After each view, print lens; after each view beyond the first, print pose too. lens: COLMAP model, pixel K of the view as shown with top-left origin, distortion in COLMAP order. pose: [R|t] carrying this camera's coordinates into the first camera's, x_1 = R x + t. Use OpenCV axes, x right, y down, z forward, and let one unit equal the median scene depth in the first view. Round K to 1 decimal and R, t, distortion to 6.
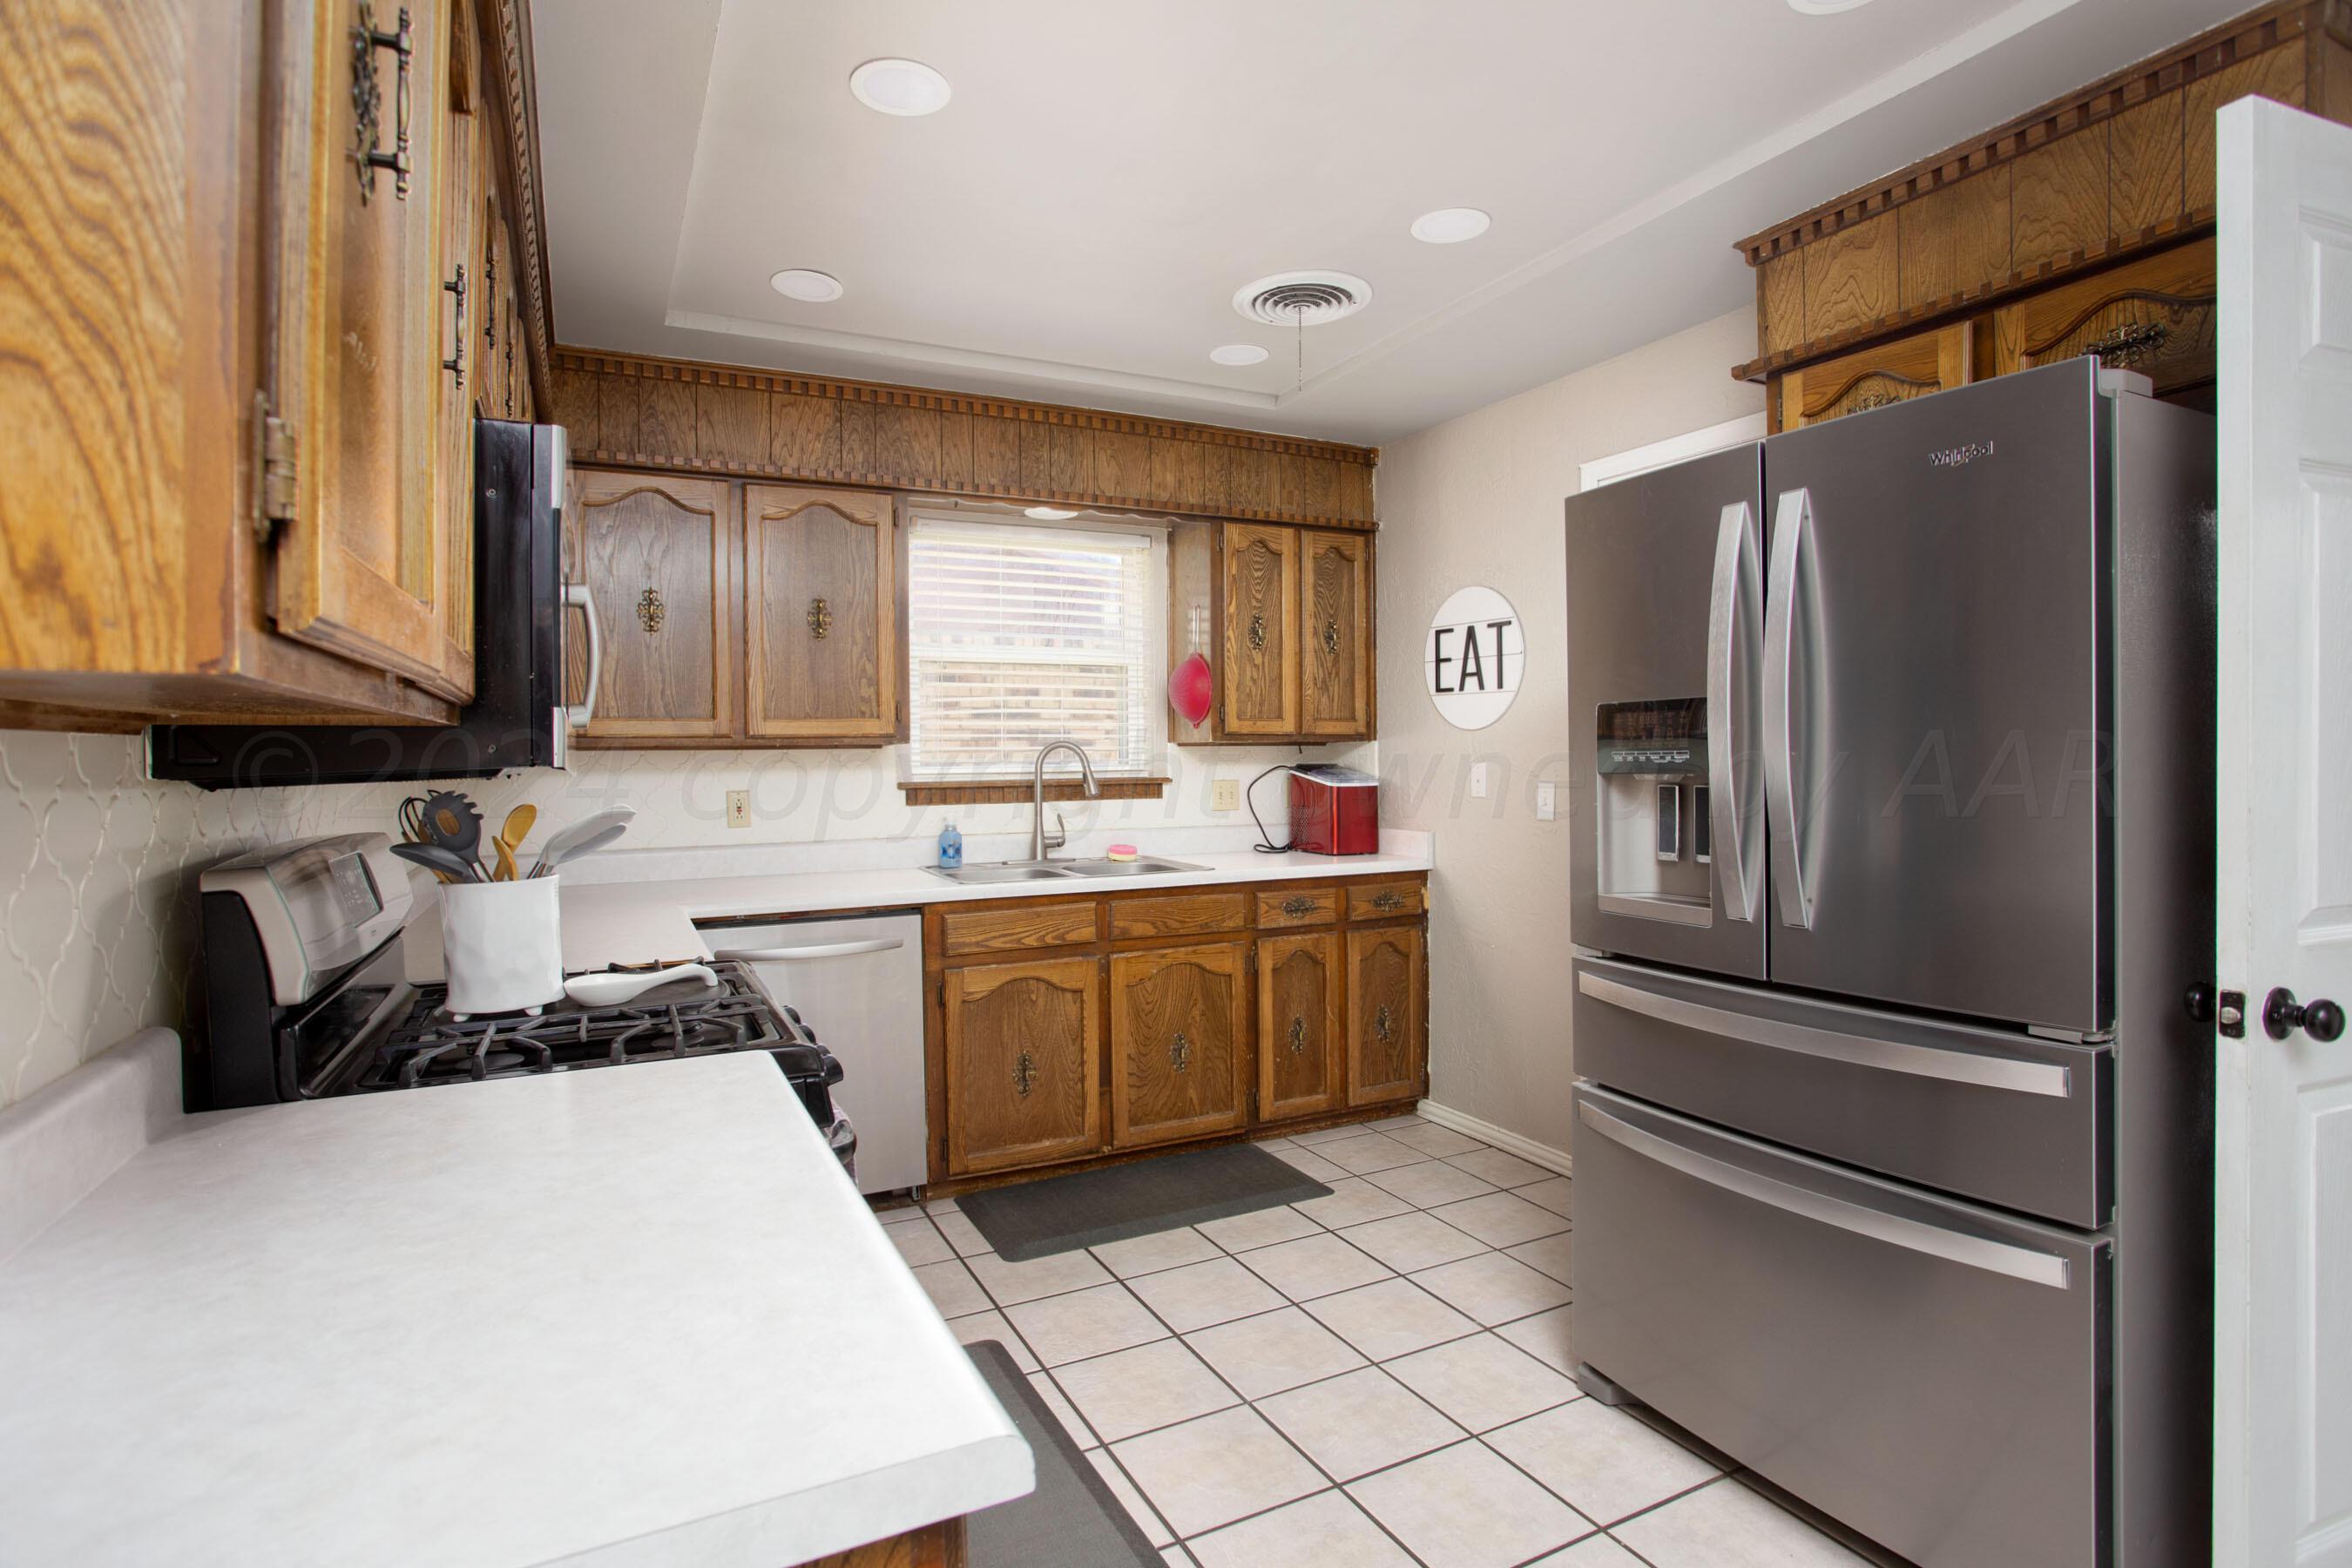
lens RADIAL K [[1182.2, 0, 1179.9], [0, 1182.2, 778.8], [0, 0, 1]] dist [-0.052515, 0.020757]
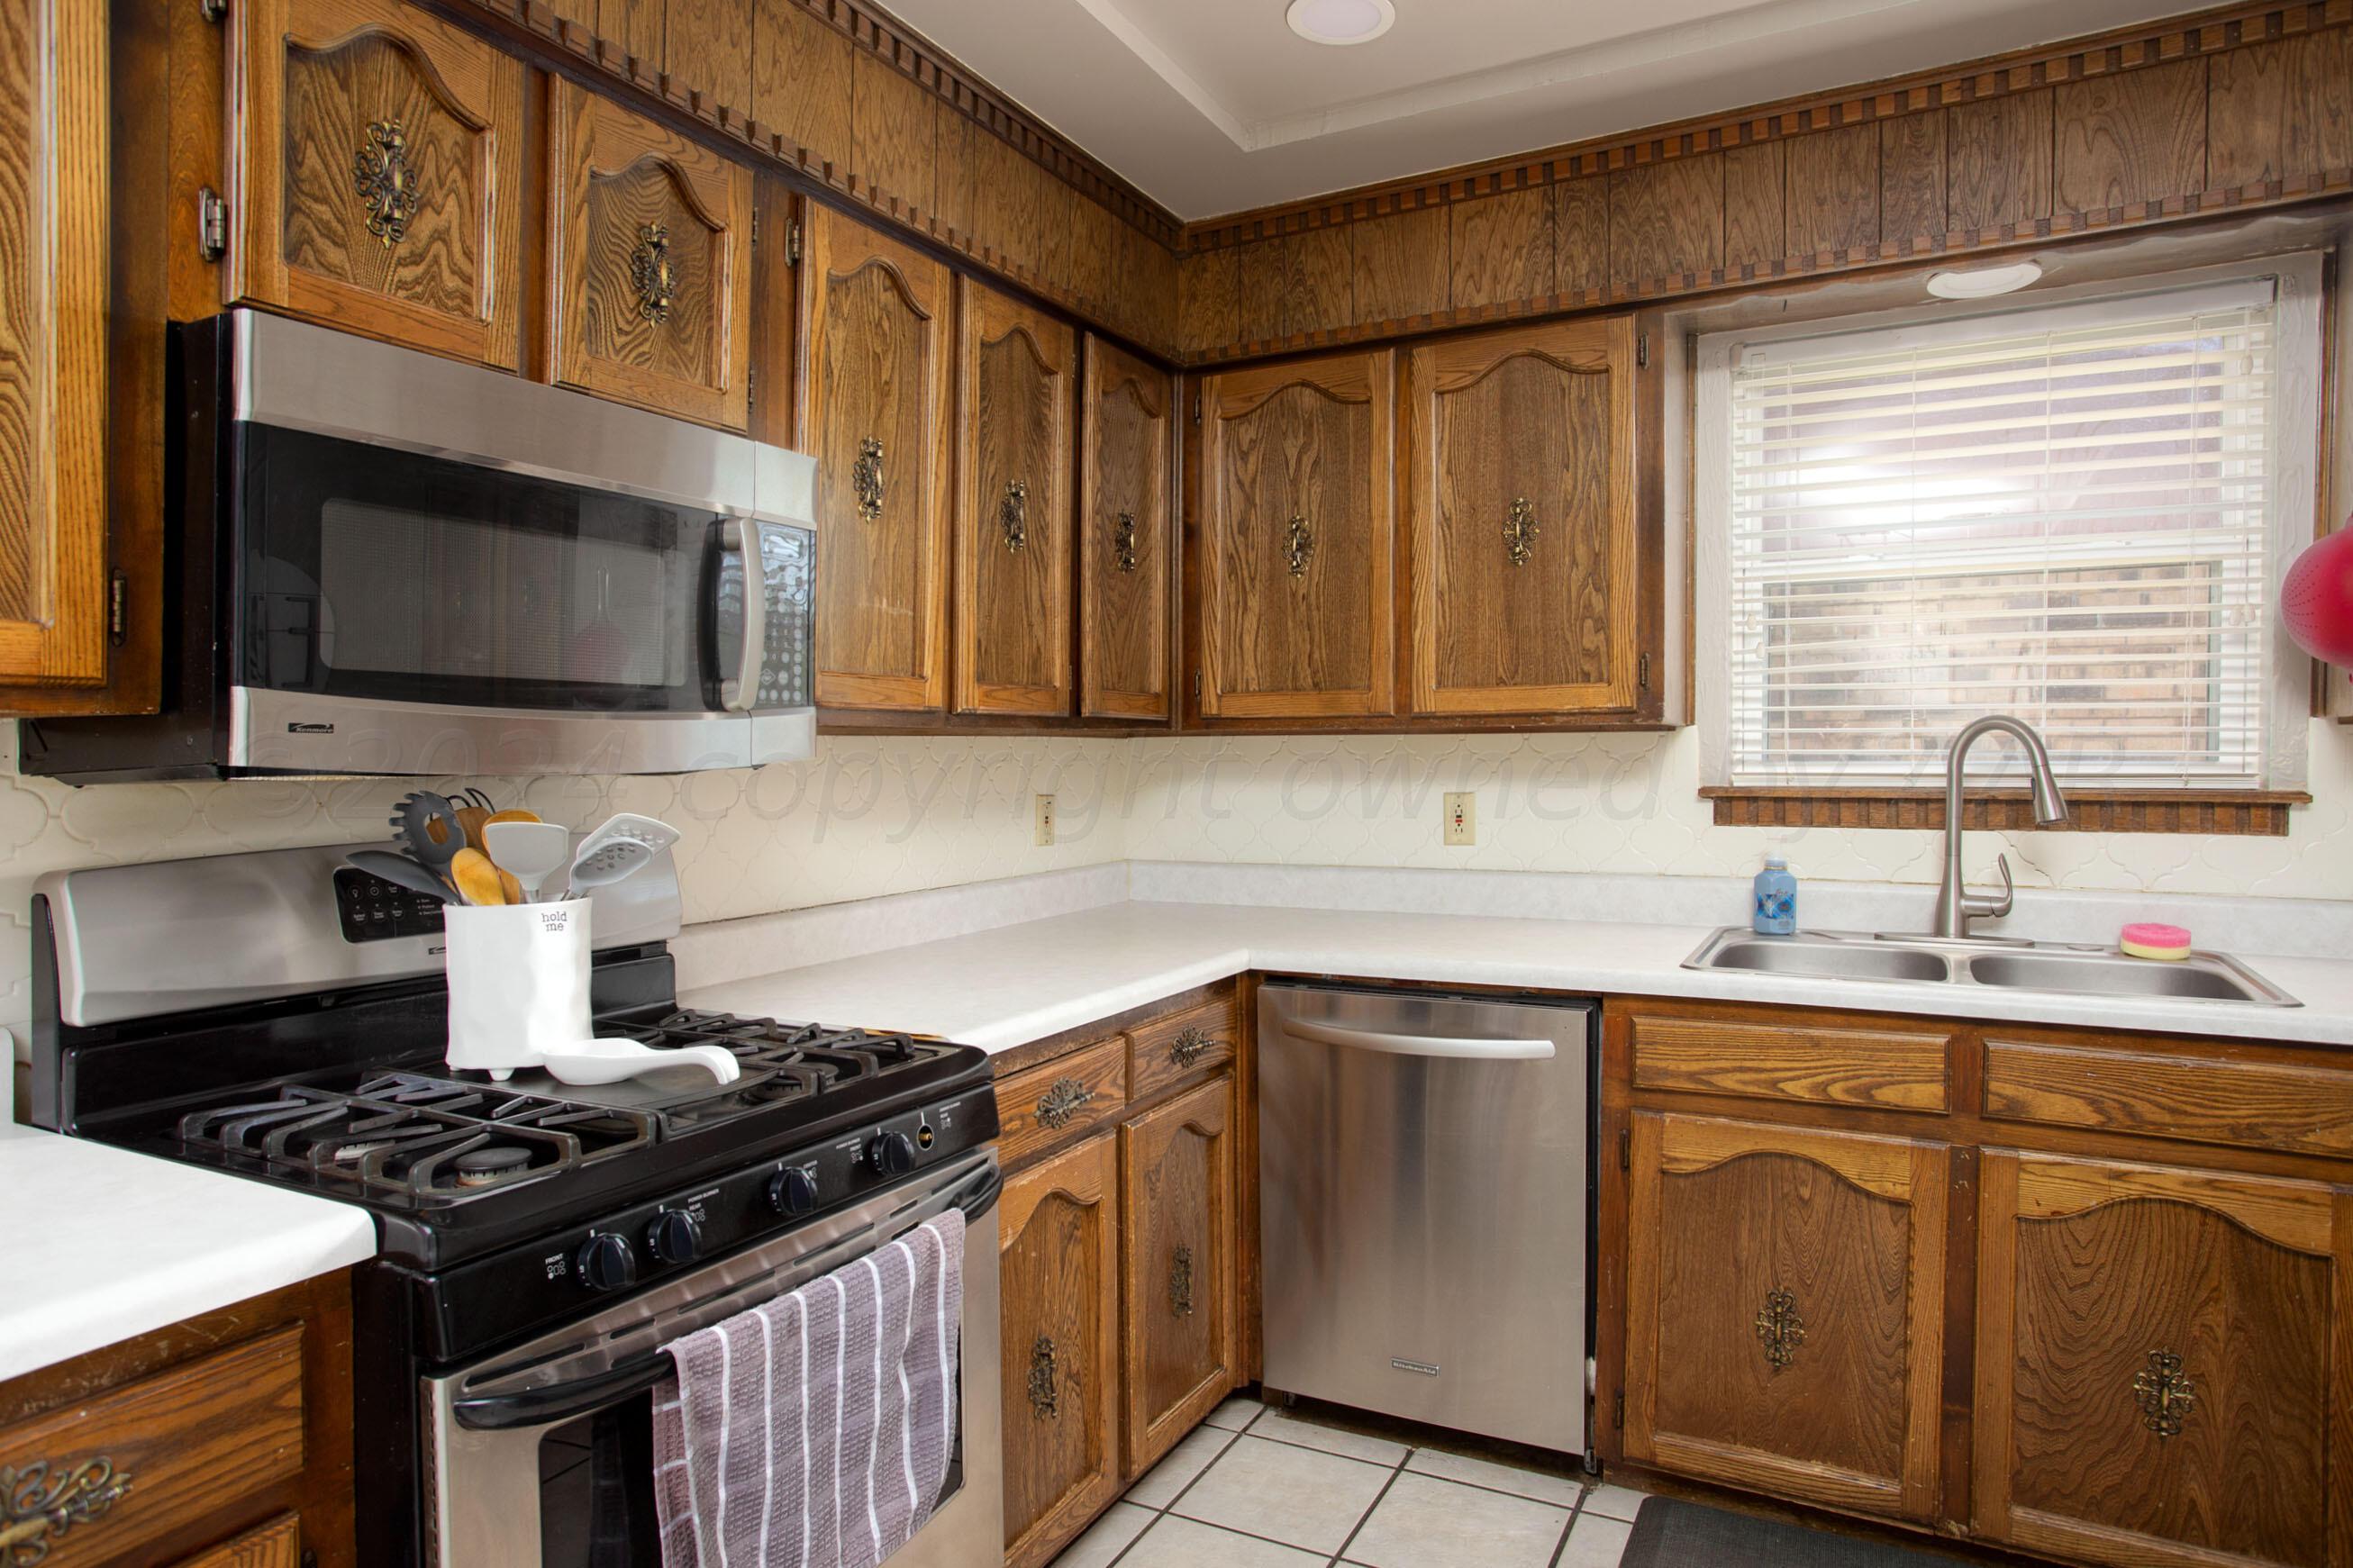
lens RADIAL K [[1421.1, 0, 1166.2], [0, 1421.1, 796.5], [0, 0, 1]] dist [-0.037481, 0.013309]
pose [[0.560644, 0.034697, -0.827330, 0.232940], [-0.016649, 0.999392, 0.030630, -0.010433], [0.827890, -0.003398, 0.560881, 0.389642]]
